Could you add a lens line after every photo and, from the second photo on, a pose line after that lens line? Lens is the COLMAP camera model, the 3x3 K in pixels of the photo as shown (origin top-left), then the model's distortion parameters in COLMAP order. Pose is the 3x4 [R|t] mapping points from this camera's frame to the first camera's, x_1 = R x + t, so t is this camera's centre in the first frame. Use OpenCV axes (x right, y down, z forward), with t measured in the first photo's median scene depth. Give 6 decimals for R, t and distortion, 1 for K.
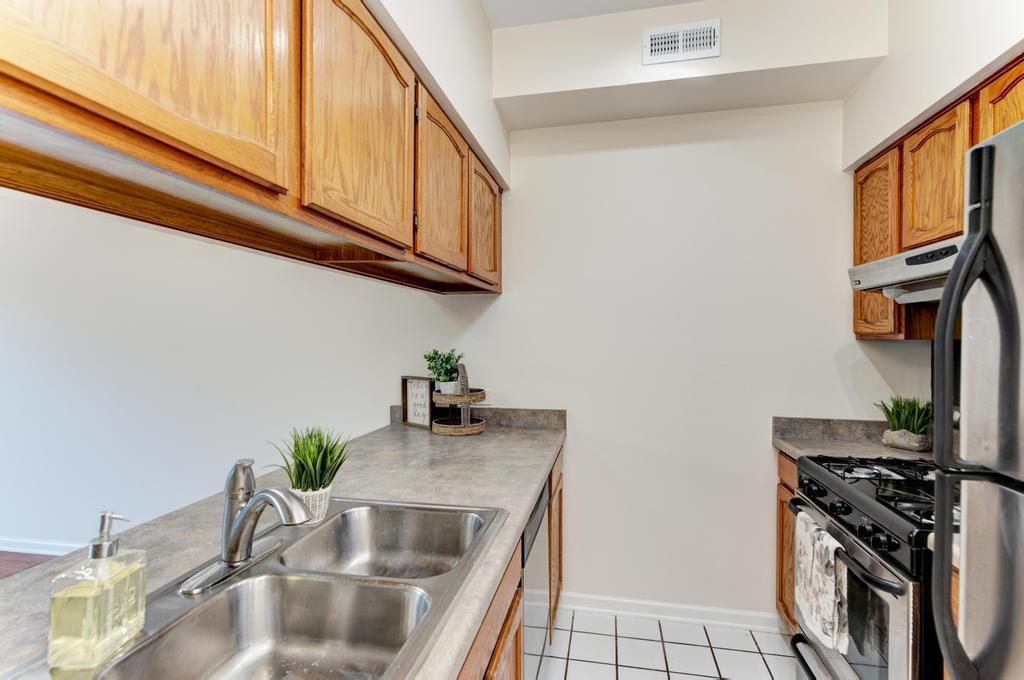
lens RADIAL K [[502.8, 0, 509.2], [0, 502.8, 342.9], [0, 0, 1]] dist [0.011714, -0.001518]
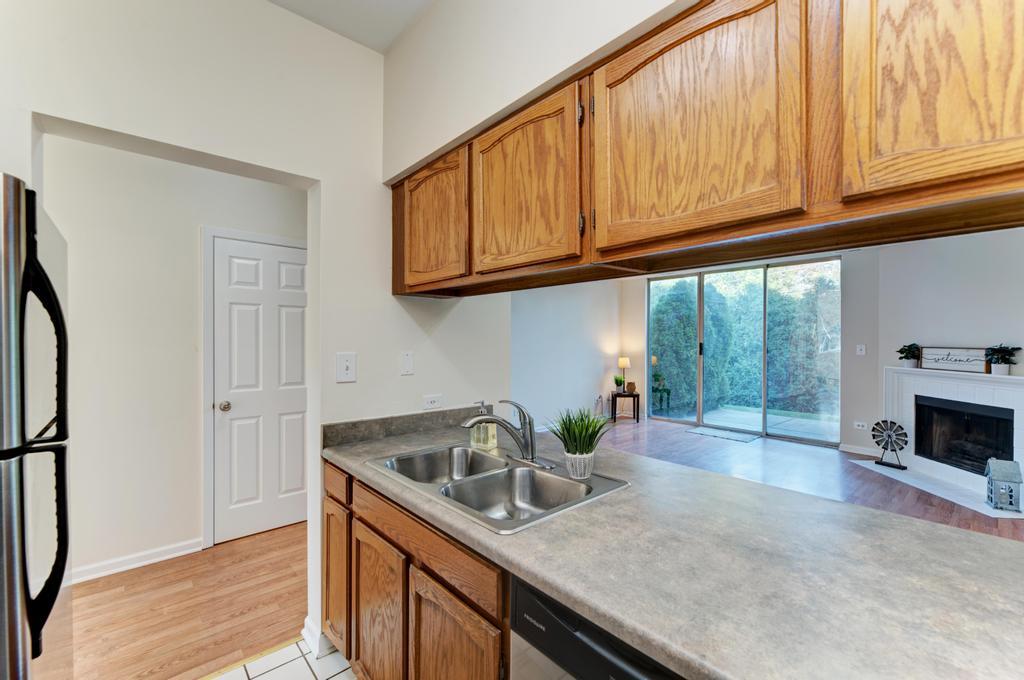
lens RADIAL K [[427.1, 0, 512.0], [0, 427.1, 340.0], [0, 0, 1]] dist [-0.000114, -0.000938]
pose [[-0.600615, 0.000680, -0.799538, 0.490492], [-0.011479, 0.999889, 0.009473, -0.016649], [0.799456, 0.014868, -0.600541, 1.205823]]
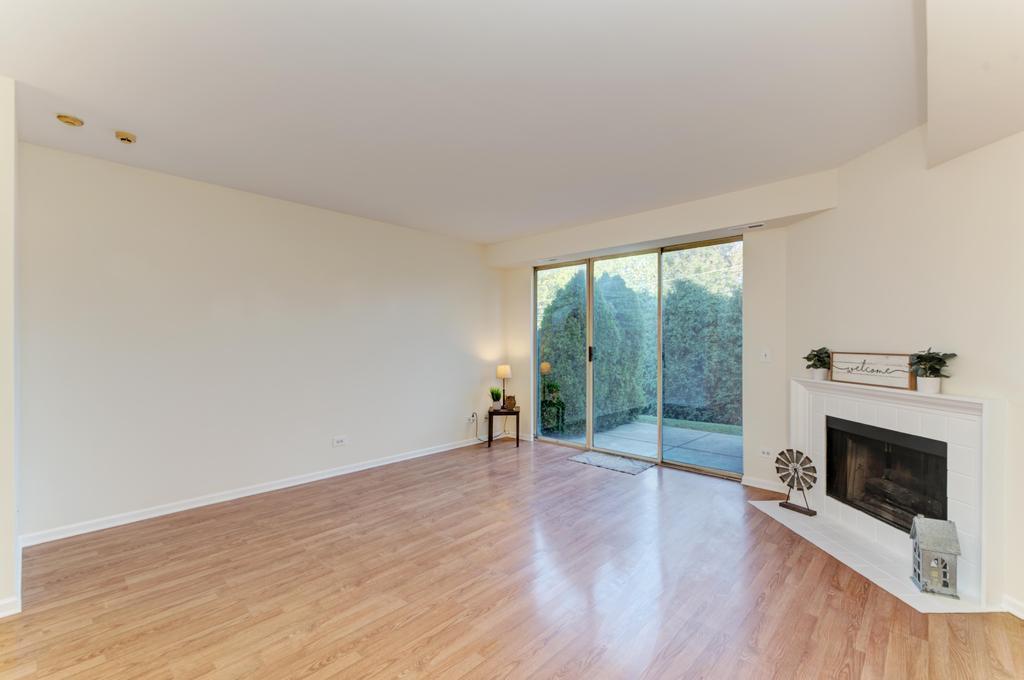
lens RADIAL K [[441.9, 0, 512.0], [0, 441.9, 340.0], [0, 0, 1]] dist [-0.001248, 0.000230]
pose [[-0.517309, -0.003281, -0.855793, -0.666142], [-0.009866, 0.999949, 0.002130, -0.023301], [0.855742, 0.009545, -0.517315, 1.442711]]
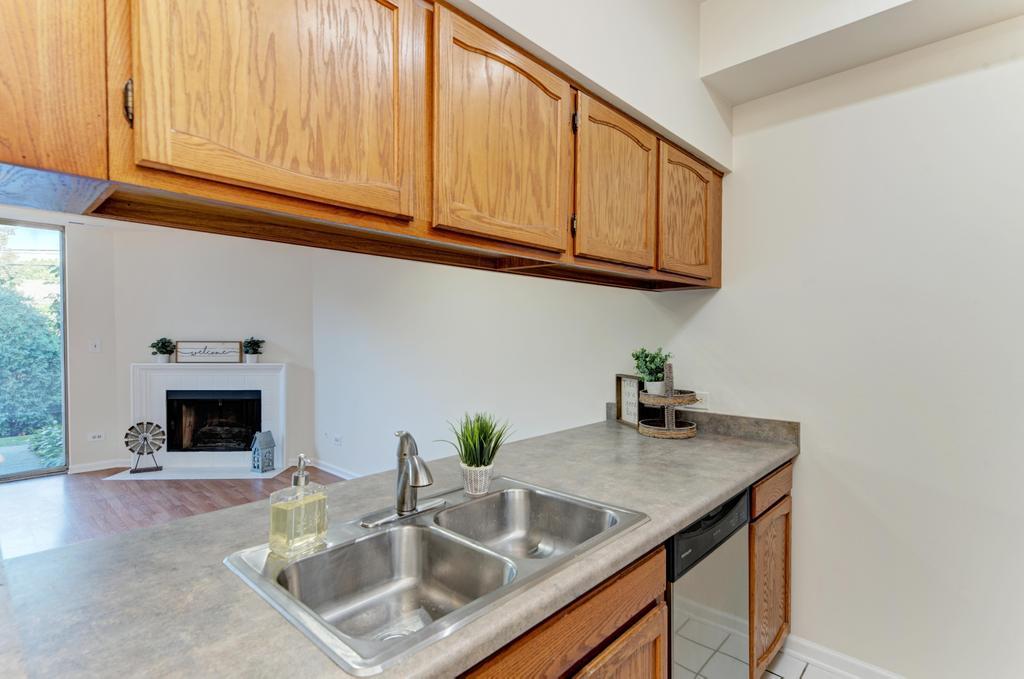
lens RADIAL K [[502.8, 0, 509.2], [0, 502.8, 342.4], [0, 0, 1]] dist [0.011714, -0.001518]
pose [[0.851513, 0.009656, -0.524245, 0.219952], [-0.008772, 0.999953, 0.004170, -0.000527], [0.524260, 0.001048, 0.851557, 0.036002]]
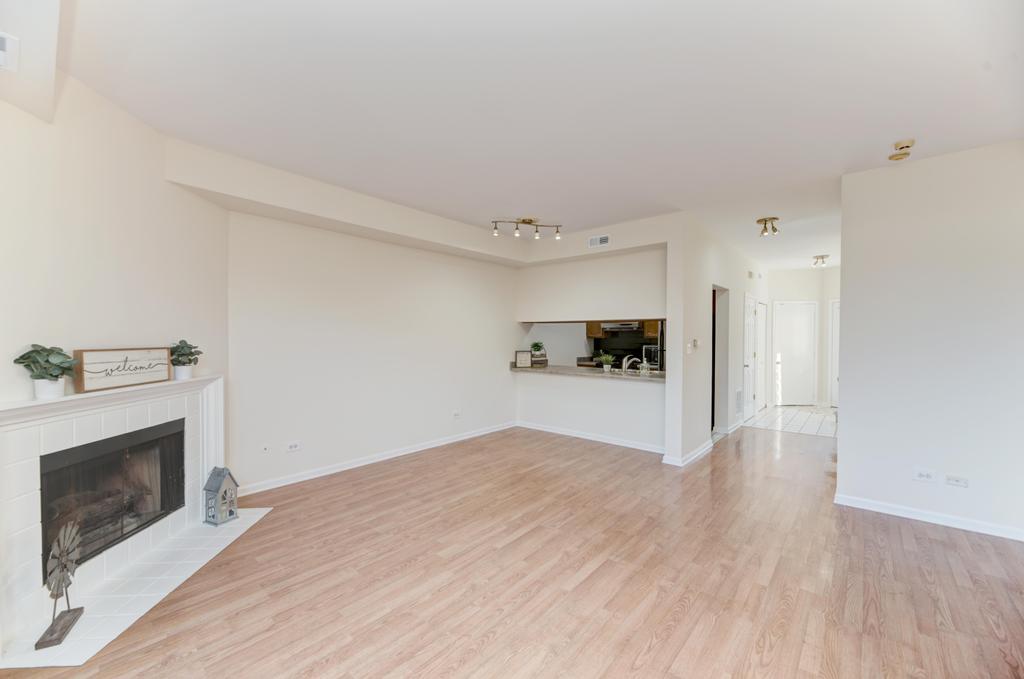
lens RADIAL K [[409.6, 0, 511.2], [0, 409.6, 339.5], [0, 0, 1]] dist [0.000163, -0.000343]
pose [[0.484239, -0.003756, 0.874928, -3.737894], [0.006958, 0.999976, 0.000442, -0.001855], [-0.874908, 0.005873, 0.484253, -0.188151]]
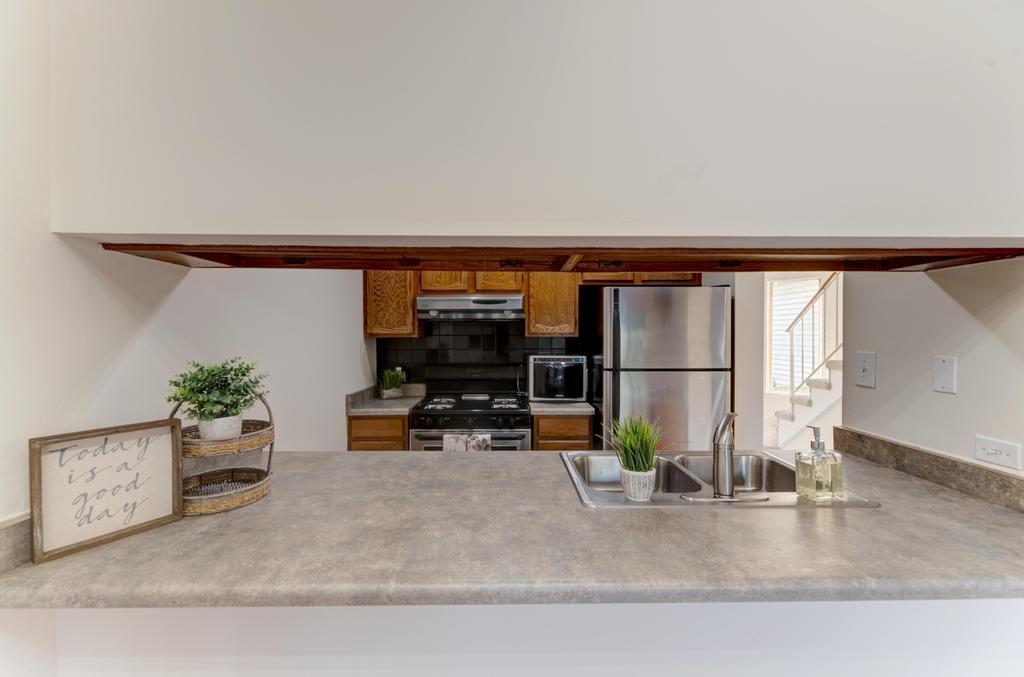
lens RADIAL K [[427.1, 0, 512.0], [0, 427.1, 338.5], [0, 0, 1]] dist [-0.000114, -0.000938]
pose [[-0.223403, -0.006327, 0.974706, -0.997439], [0.011792, 0.999888, 0.009193, -0.016662], [-0.974655, 0.013547, -0.223303, 1.171182]]
